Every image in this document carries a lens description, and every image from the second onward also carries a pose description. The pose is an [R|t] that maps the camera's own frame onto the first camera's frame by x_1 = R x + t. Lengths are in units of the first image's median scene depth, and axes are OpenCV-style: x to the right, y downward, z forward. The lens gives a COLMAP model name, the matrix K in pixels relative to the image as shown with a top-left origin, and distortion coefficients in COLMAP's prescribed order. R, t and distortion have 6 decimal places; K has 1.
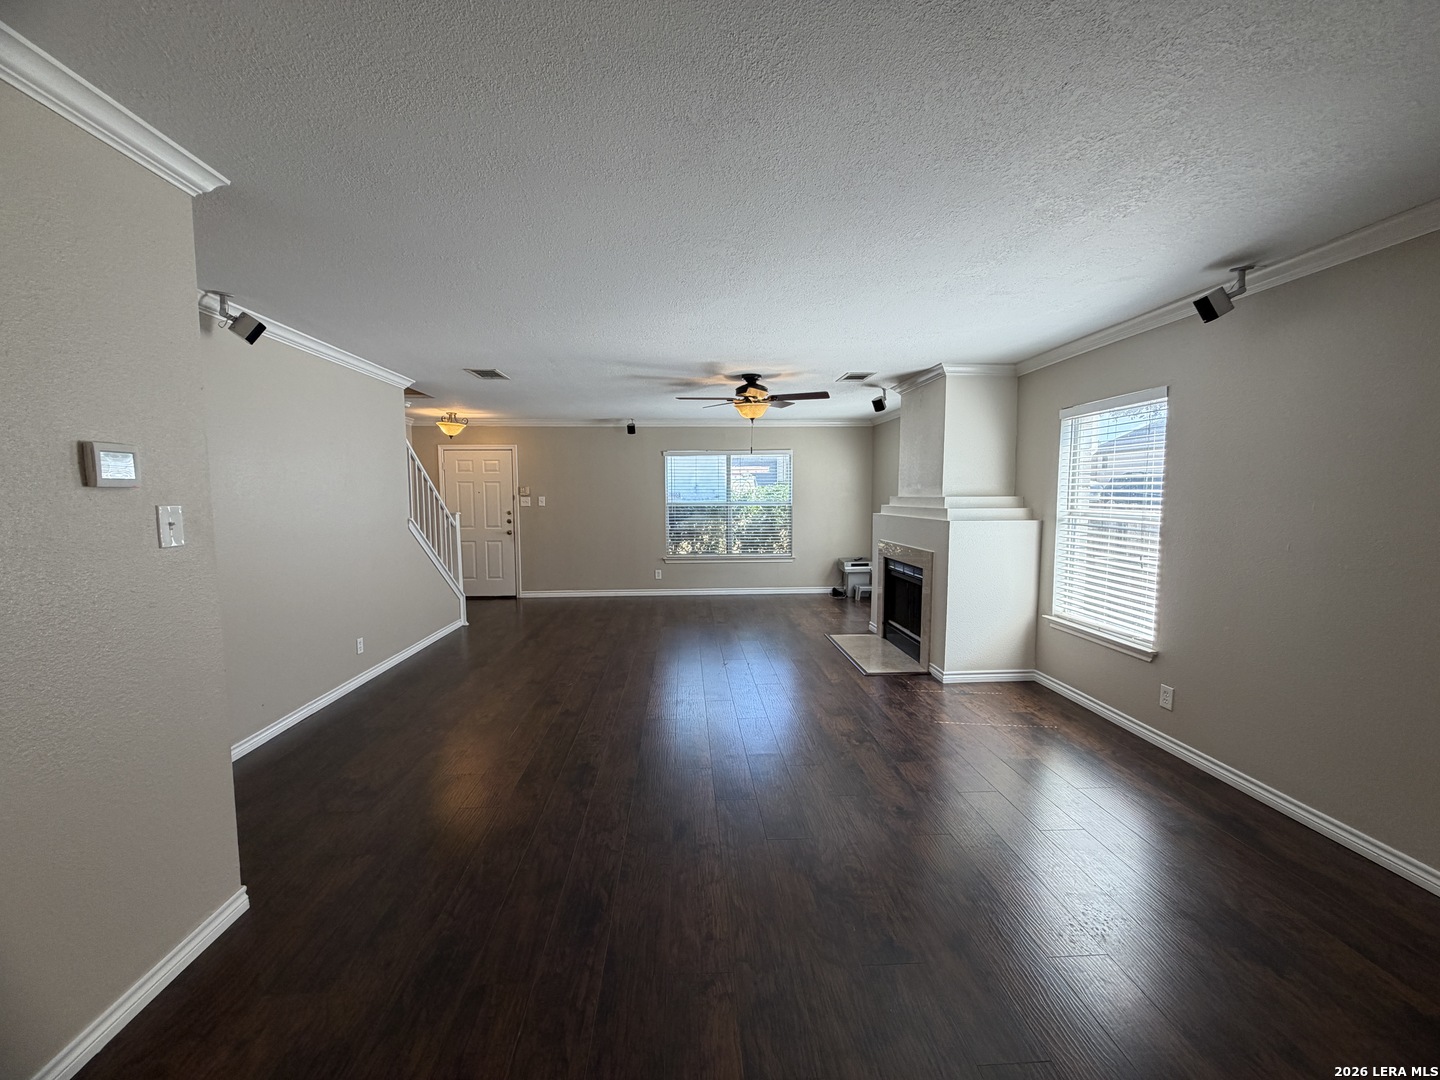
lens RADIAL K [[575.3, 0, 719.9], [0, 575.3, 539.6], [0, 0, 1]] dist [0.000977, -0.000282]
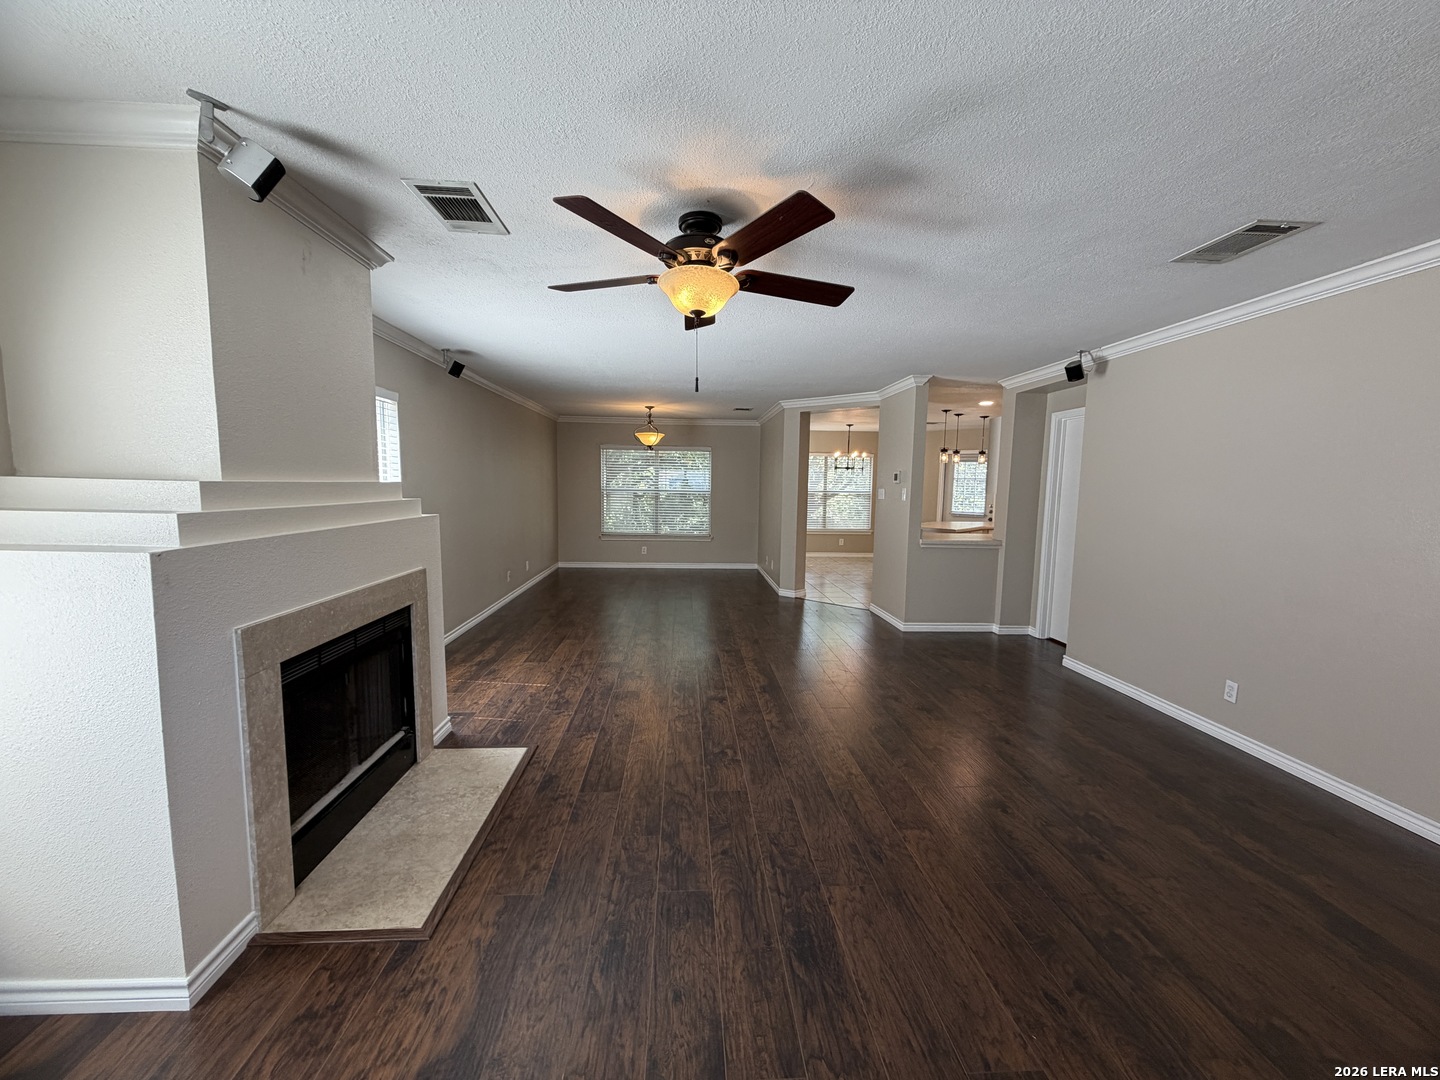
lens RADIAL K [[575.3, 0, 717.3], [0, 575.3, 543.5], [0, 0, 1]] dist [0.000977, -0.000282]
pose [[-0.999922, -0.012225, -0.002381, 0.050450], [-0.012454, 0.984231, 0.176452, -0.141639], [0.000186, 0.176468, -0.984306, 1.880974]]
